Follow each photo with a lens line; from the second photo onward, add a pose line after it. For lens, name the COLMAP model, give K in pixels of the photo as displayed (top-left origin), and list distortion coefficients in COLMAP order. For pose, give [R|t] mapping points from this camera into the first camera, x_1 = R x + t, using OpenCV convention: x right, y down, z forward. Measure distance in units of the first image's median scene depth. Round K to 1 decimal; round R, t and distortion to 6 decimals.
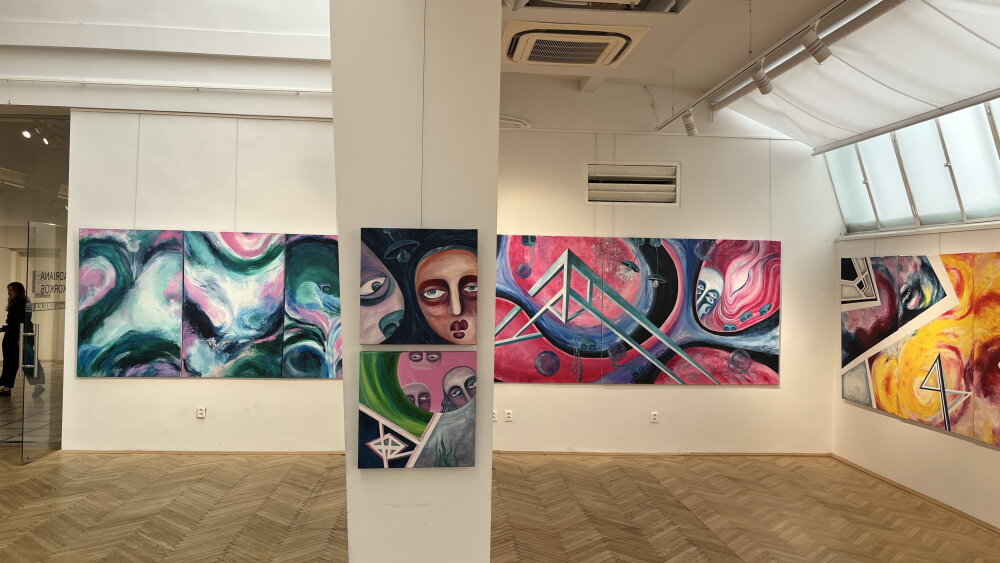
lens RADIAL K [[754.9, 0, 509.0], [0, 754.9, 266.4], [0, 0, 1]] dist [0.024130, -0.015129]
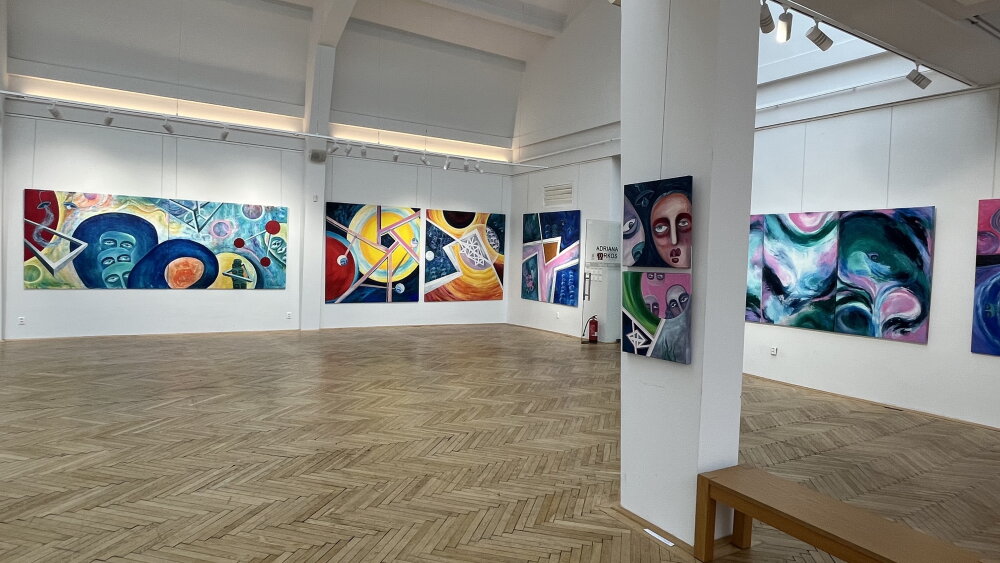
lens RADIAL K [[576.5, 0, 500.4], [0, 576.5, 278.4], [0, 0, 1]] dist [-0.006185, -0.001192]
pose [[0.450712, 0.028777, -0.892206, 0.277965], [-0.004886, 0.999545, 0.029770, 0.038679], [0.892656, -0.009058, 0.450647, 0.119222]]
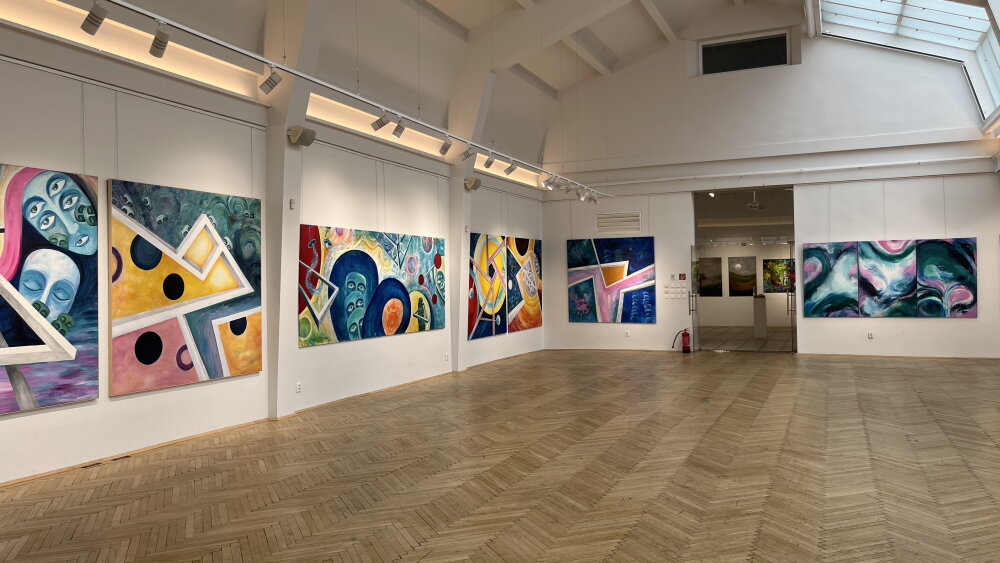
lens RADIAL K [[754.9, 0, 499.5], [0, 754.9, 276.9], [0, 0, 1]] dist [0.024130, -0.015129]
pose [[0.878478, -0.039186, -0.476174, -0.314675], [0.046204, 0.998927, 0.003036, -0.004672], [0.475544, -0.024668, 0.879346, -1.150614]]
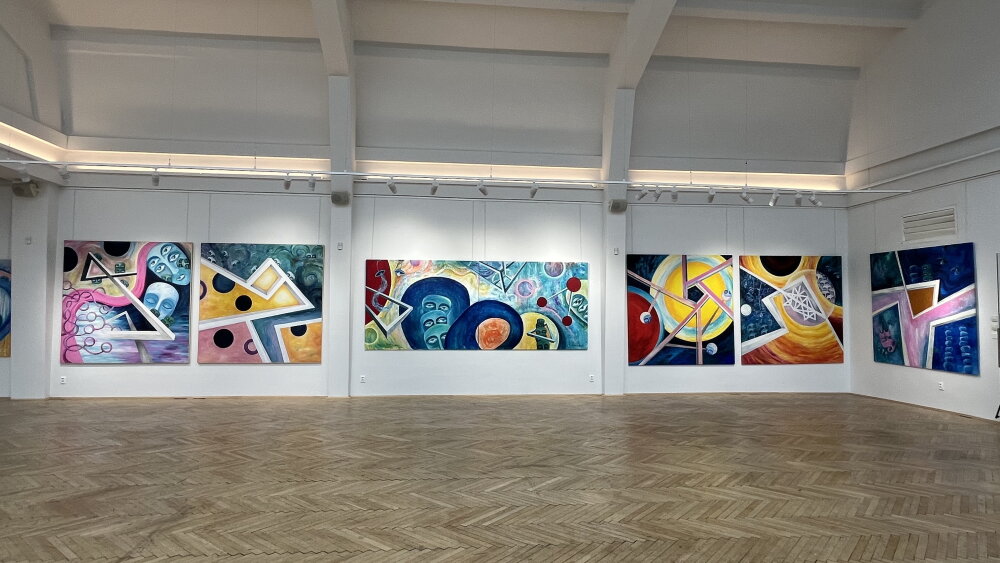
lens RADIAL K [[582.4, 0, 494.9], [0, 582.4, 278.6], [0, 0, 1]] dist [-0.002554, 0.001565]
pose [[0.017984, -0.066201, -0.997644, 0.116609], [0.017027, 0.997681, -0.065896, 0.031116], [0.999693, -0.015802, 0.019070, 0.049309]]
